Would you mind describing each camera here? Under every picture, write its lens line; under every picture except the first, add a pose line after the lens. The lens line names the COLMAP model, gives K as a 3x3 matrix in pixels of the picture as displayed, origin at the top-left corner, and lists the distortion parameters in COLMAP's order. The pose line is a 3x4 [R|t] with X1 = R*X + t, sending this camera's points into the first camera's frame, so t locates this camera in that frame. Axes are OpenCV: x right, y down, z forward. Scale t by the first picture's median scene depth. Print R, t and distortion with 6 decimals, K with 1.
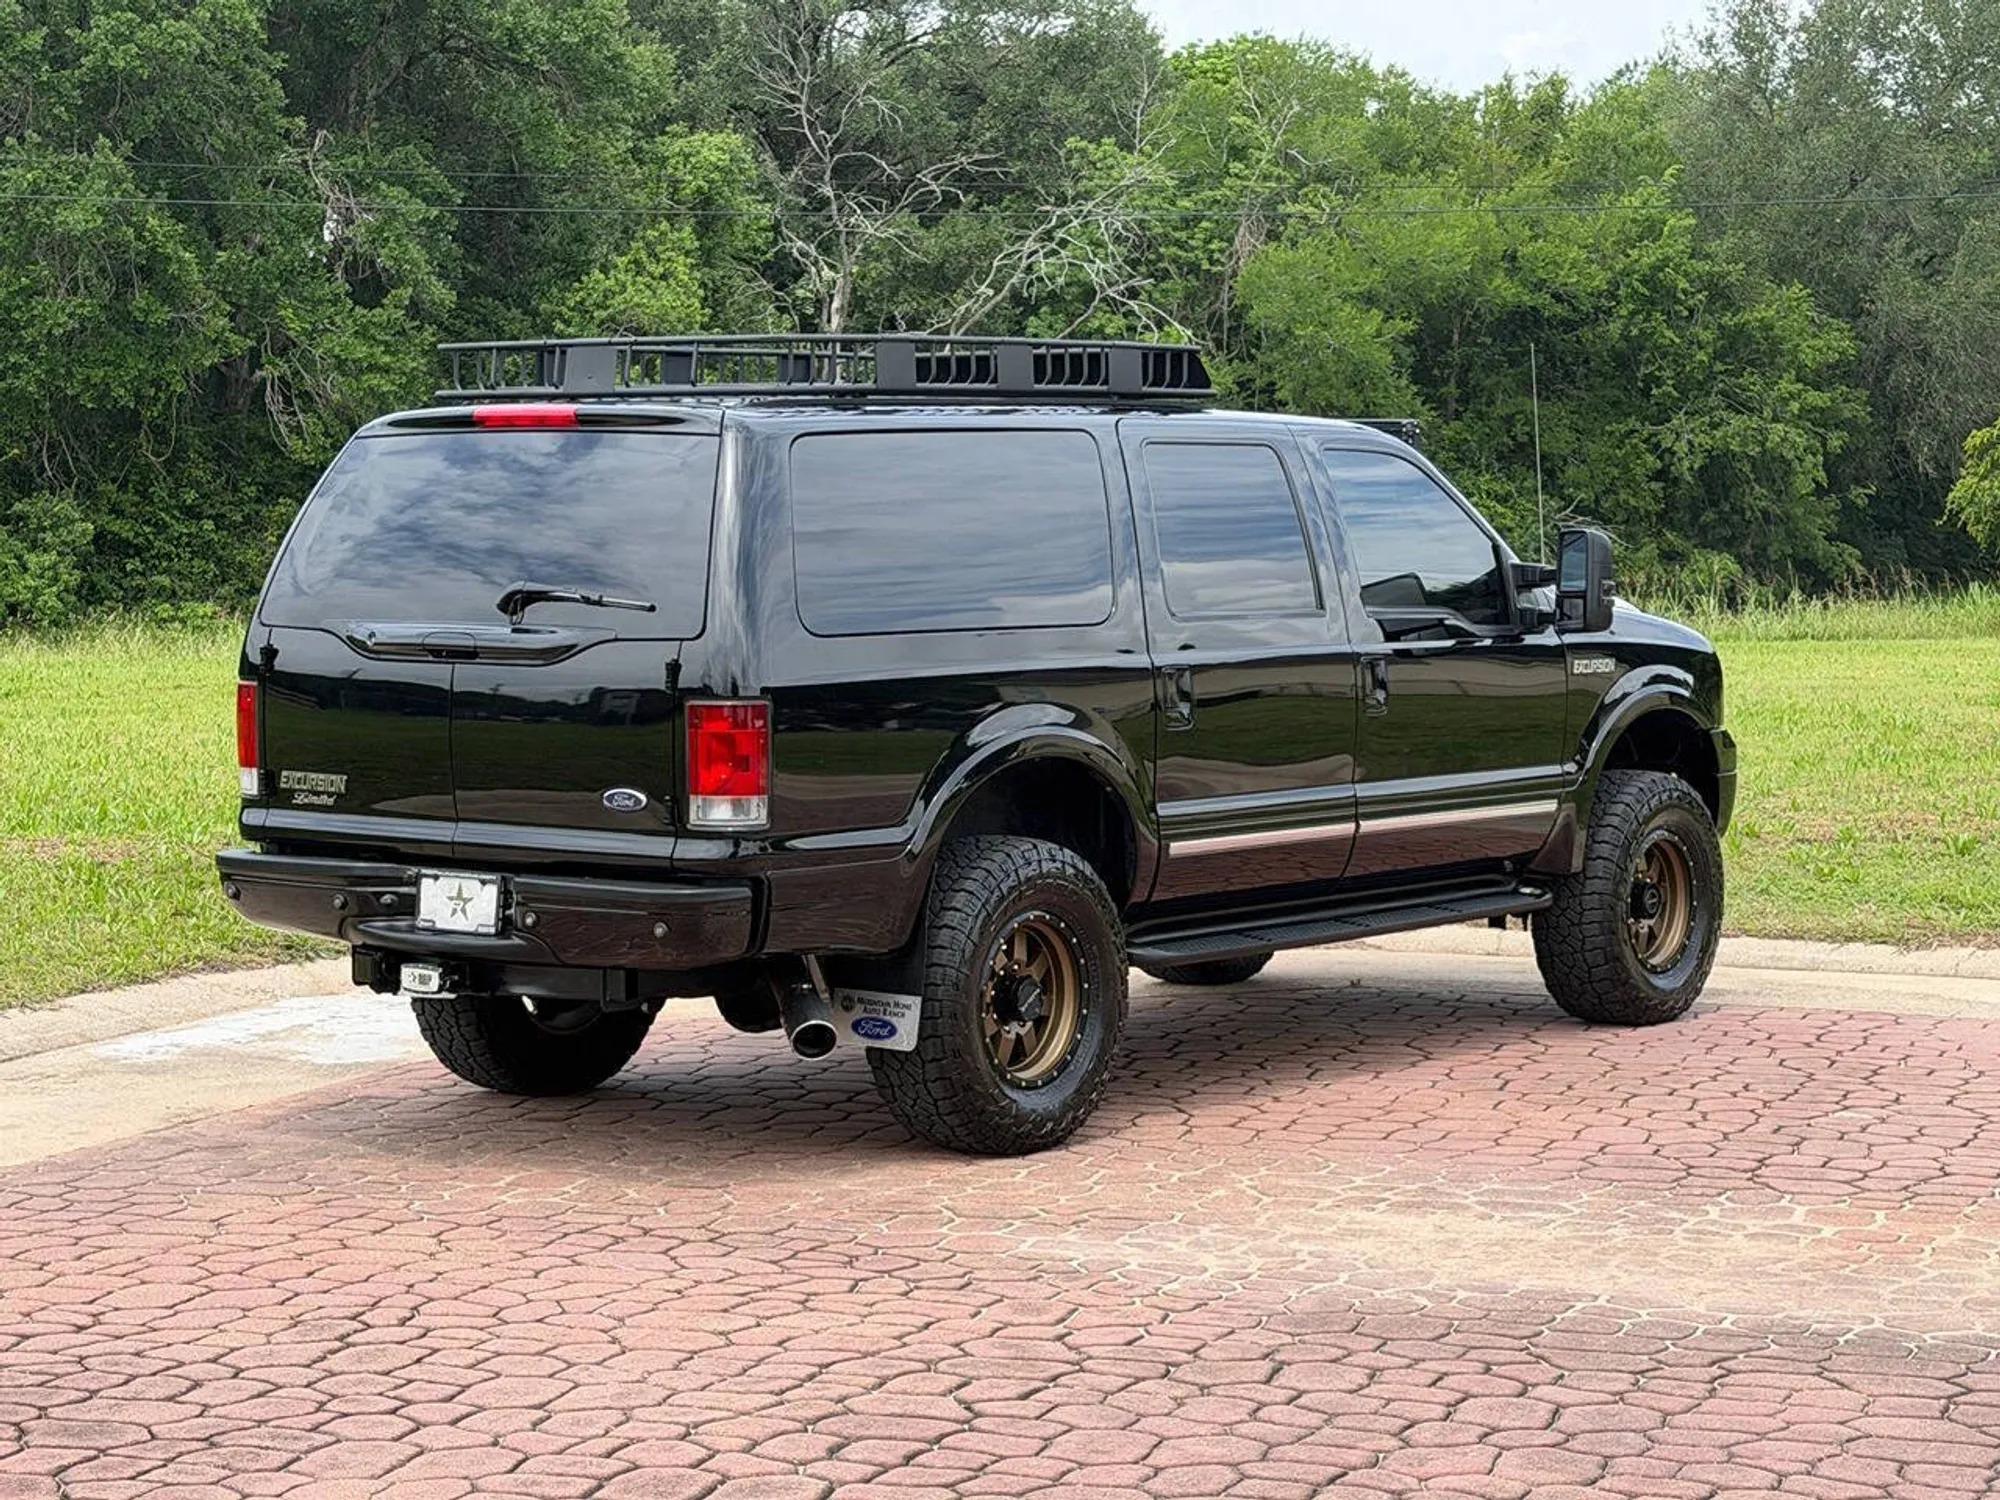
lens RADIAL K [[3803.6, 0, 884.0], [0, 3803.6, 755.9], [0, 0, 1]] dist [0.155819, -0.036467]
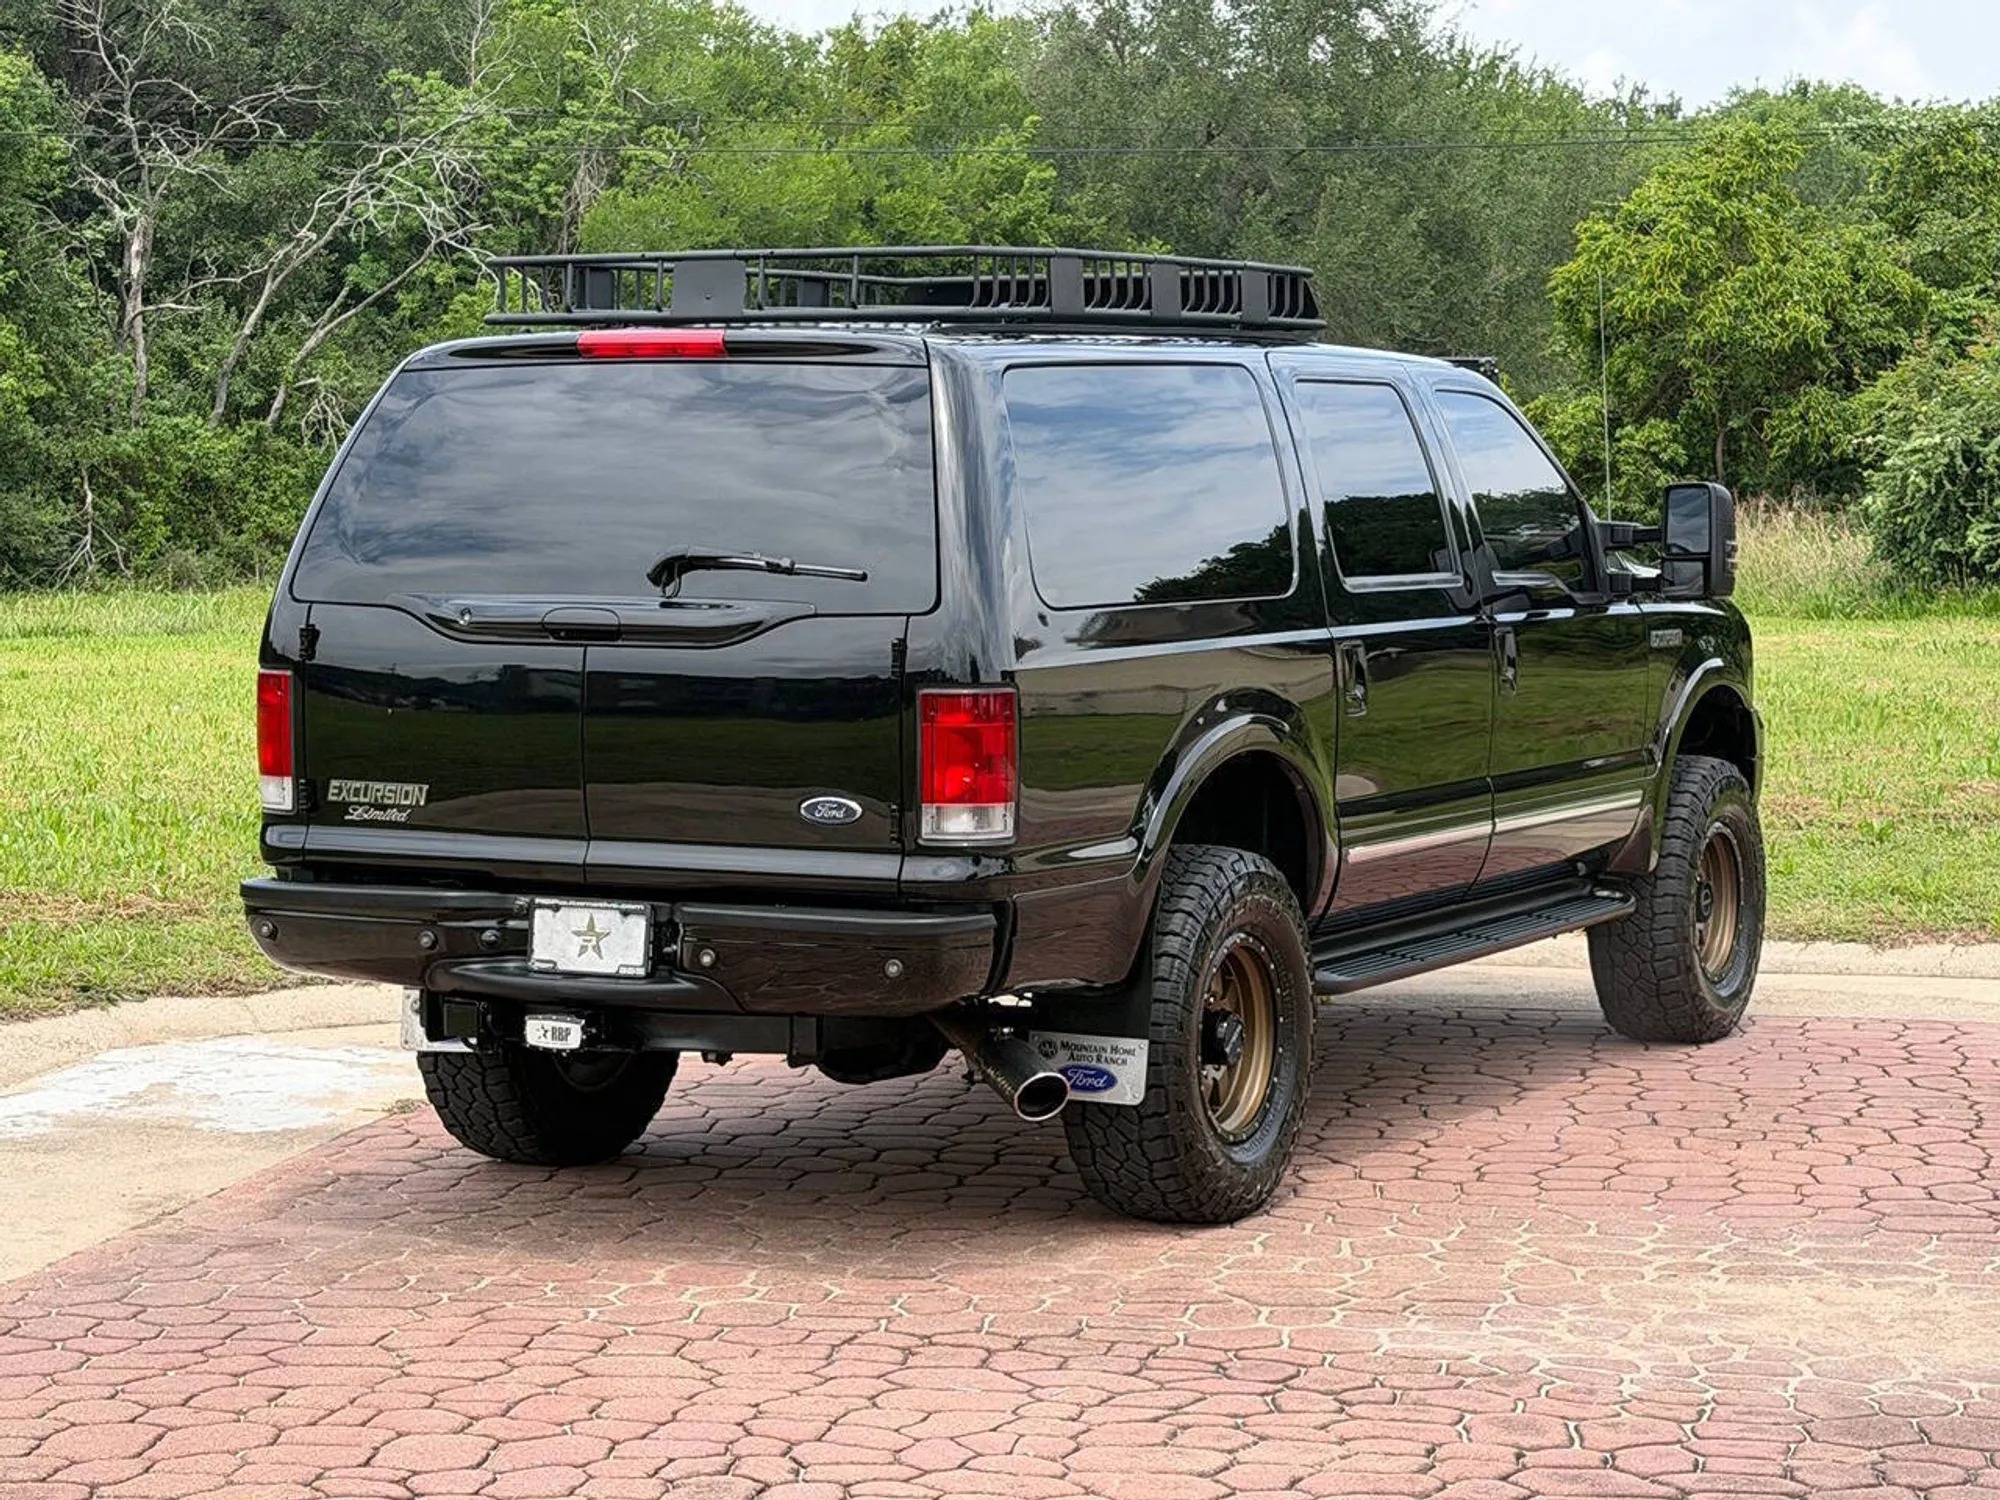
lens RADIAL K [[4074.4, 0, 879.3], [0, 4074.4, 748.2], [0, 0, 1]] dist [0.098811, 0.341334]
pose [[0.983255, -0.012919, 0.181775, -0.180310], [0.012529, 0.999916, 0.003293, -0.003803], [-0.181802, -0.000961, 0.983335, 0.111390]]
